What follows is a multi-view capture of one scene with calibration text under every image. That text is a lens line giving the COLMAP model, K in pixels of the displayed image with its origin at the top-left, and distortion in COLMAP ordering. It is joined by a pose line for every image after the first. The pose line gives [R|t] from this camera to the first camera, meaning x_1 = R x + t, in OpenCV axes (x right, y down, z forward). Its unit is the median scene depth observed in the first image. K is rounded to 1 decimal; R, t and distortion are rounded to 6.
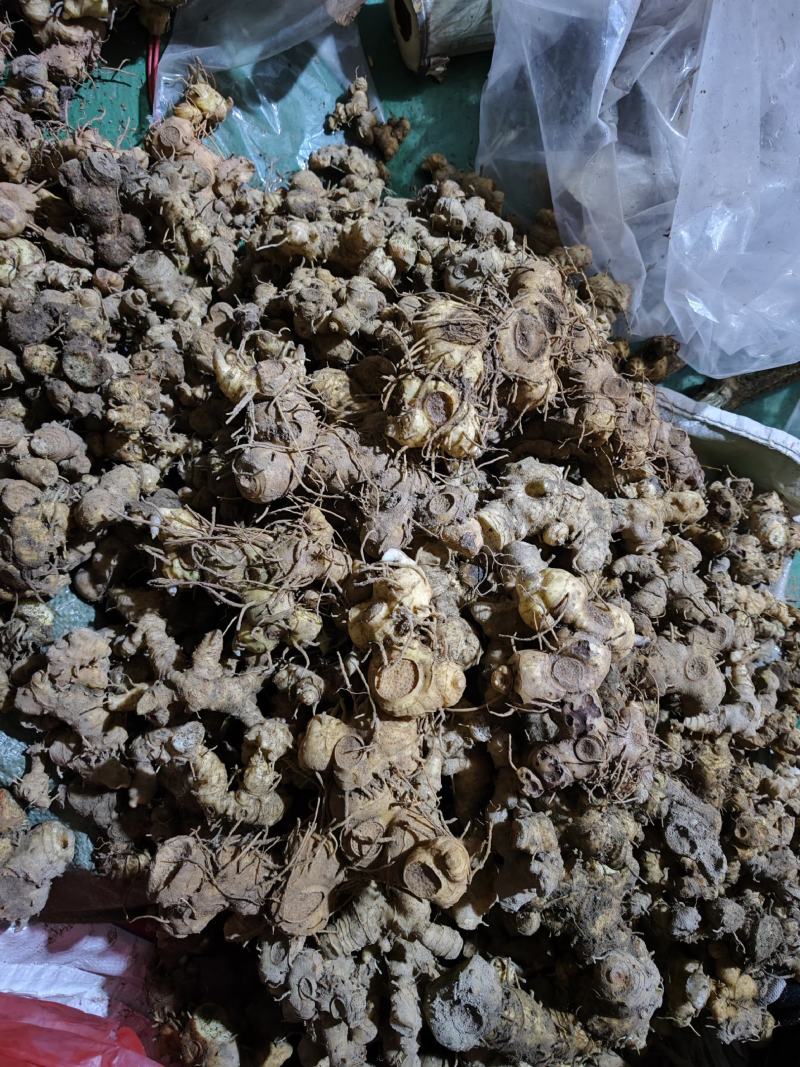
lens RADIAL K [[916.8, 0, 408.1], [0, 916.8, 531.5], [0, 0, 1]] dist [-0.017170, 0.054900]
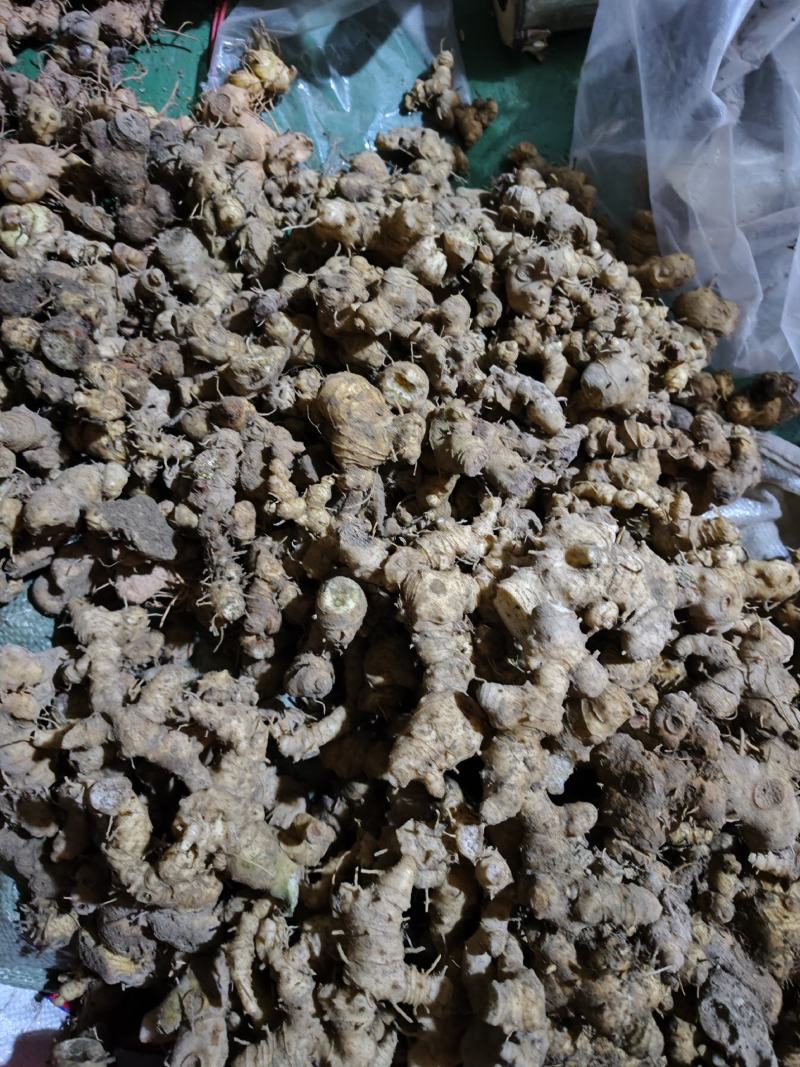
lens RADIAL K [[916.8, 0, 390.8], [0, 916.8, 533.9], [0, 0, 1]] dist [-0.017170, 0.054900]
pose [[0.982720, 0.107401, -0.150753, 0.088213], [-0.111731, 0.993526, -0.020526, -0.016796], [0.147573, 0.037015, 0.988358, 0.165742]]
